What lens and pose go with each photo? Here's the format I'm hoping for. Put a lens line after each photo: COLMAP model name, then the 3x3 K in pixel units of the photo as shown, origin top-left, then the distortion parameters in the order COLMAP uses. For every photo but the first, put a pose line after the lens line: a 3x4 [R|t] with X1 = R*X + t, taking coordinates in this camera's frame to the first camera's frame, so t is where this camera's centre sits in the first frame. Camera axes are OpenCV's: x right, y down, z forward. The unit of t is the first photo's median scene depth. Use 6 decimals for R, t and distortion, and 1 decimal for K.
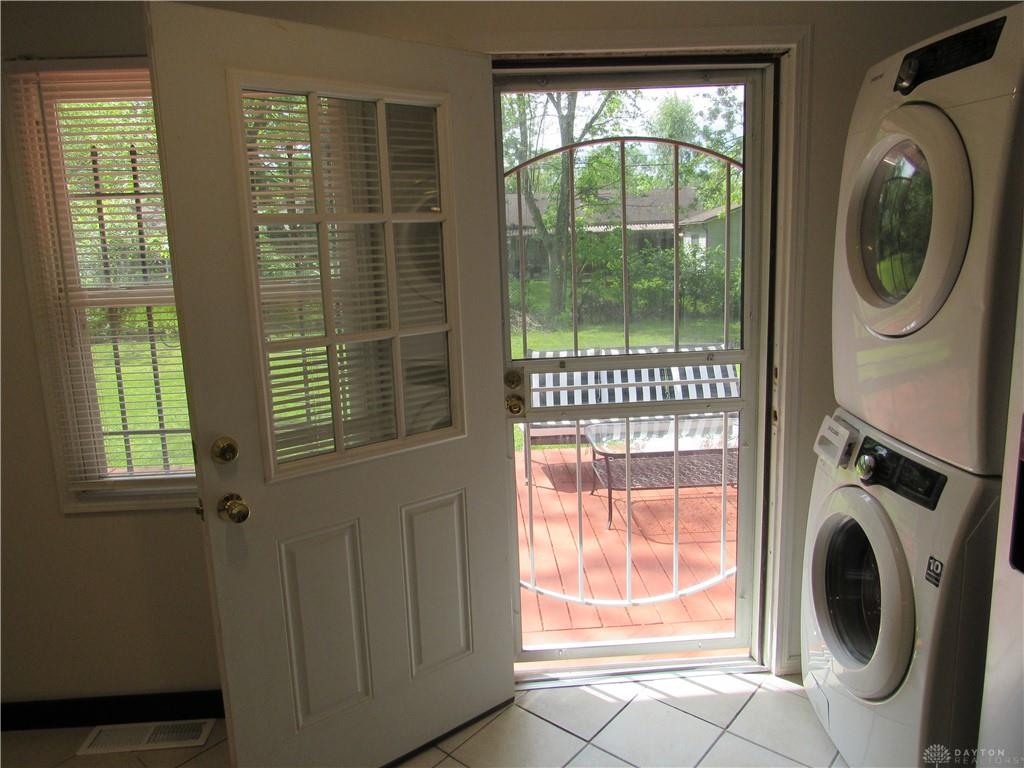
lens RADIAL K [[729.3, 0, 511.4], [0, 729.3, 385.1], [0, 0, 1]] dist [-0.024340, -0.004249]
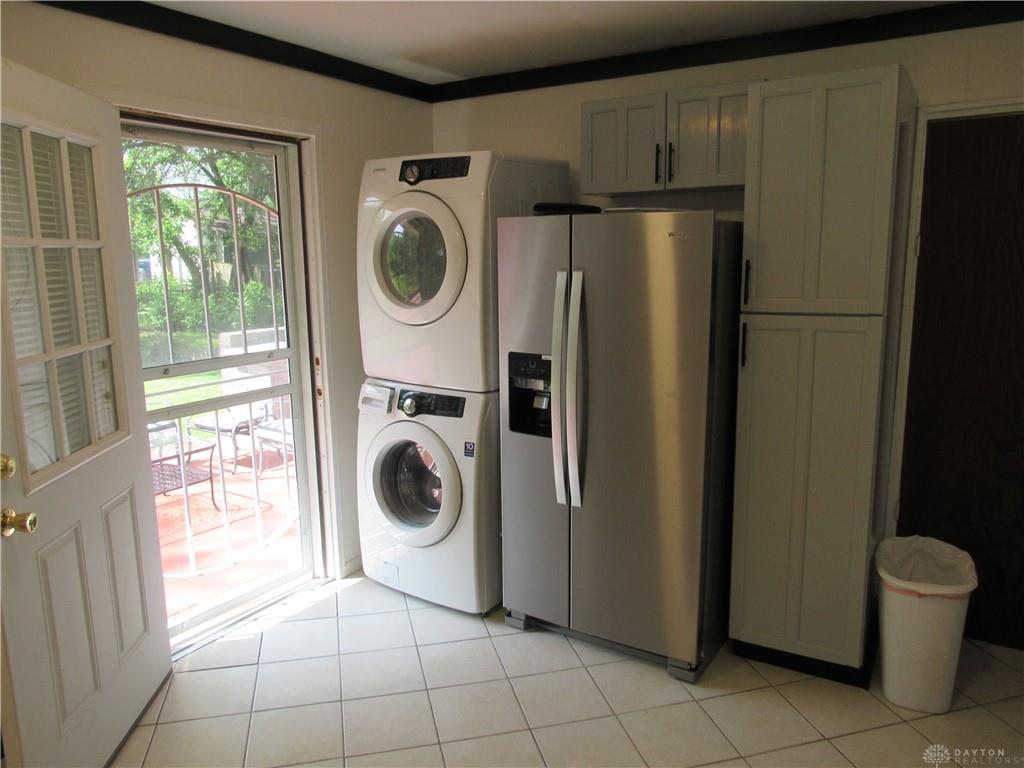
lens RADIAL K [[729.3, 0, 511.4], [0, 729.3, 385.1], [0, 0, 1]] dist [-0.024340, -0.004249]
pose [[0.579762, -0.112986, 0.806914, -0.633818], [0.143826, 0.988979, 0.035141, 0.036784], [-0.801992, 0.095682, 0.589622, -0.145692]]
